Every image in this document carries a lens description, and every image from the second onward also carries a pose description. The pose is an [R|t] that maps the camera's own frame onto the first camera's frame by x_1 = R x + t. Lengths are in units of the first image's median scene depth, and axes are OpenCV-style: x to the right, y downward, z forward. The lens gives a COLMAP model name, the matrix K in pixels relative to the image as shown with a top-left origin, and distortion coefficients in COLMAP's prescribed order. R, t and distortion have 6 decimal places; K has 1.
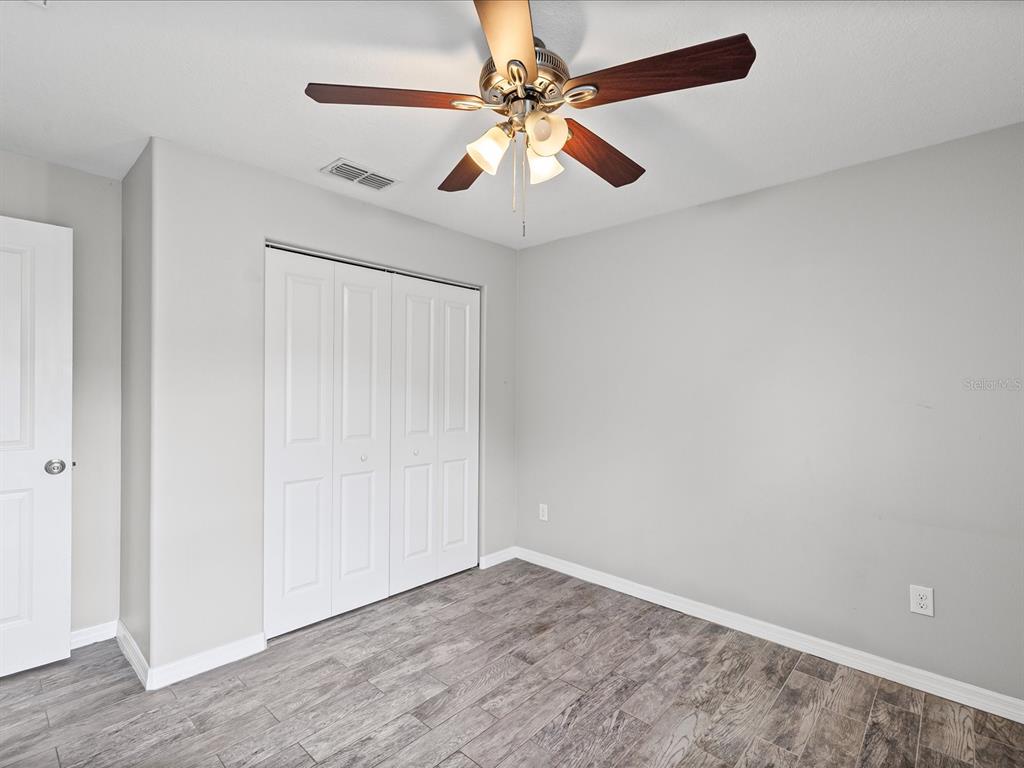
lens RADIAL K [[497.1, 0, 508.4], [0, 497.1, 392.4], [0, 0, 1]] dist [0.001268, 0.000283]
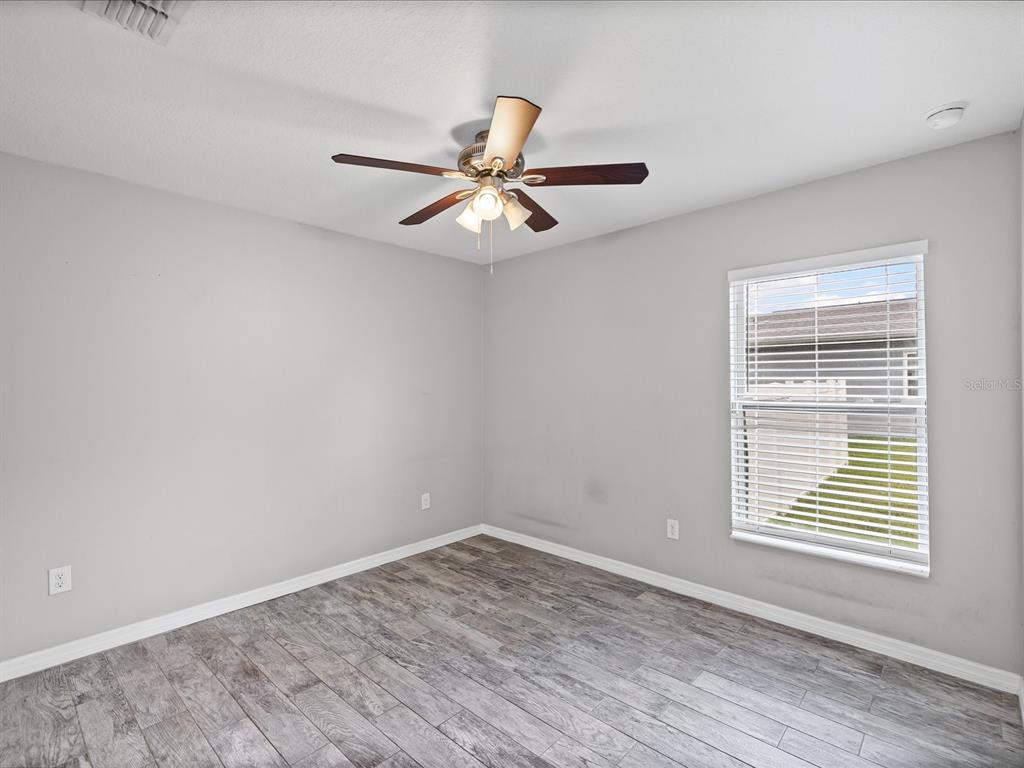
lens RADIAL K [[497.1, 0, 507.6], [0, 497.1, 382.5], [0, 0, 1]] dist [0.001268, 0.000283]
pose [[-0.002123, -0.007091, 0.999973, -0.853019], [0.013332, 0.999886, 0.007119, -0.019007], [-0.999909, 0.013347, -0.002028, 0.615634]]
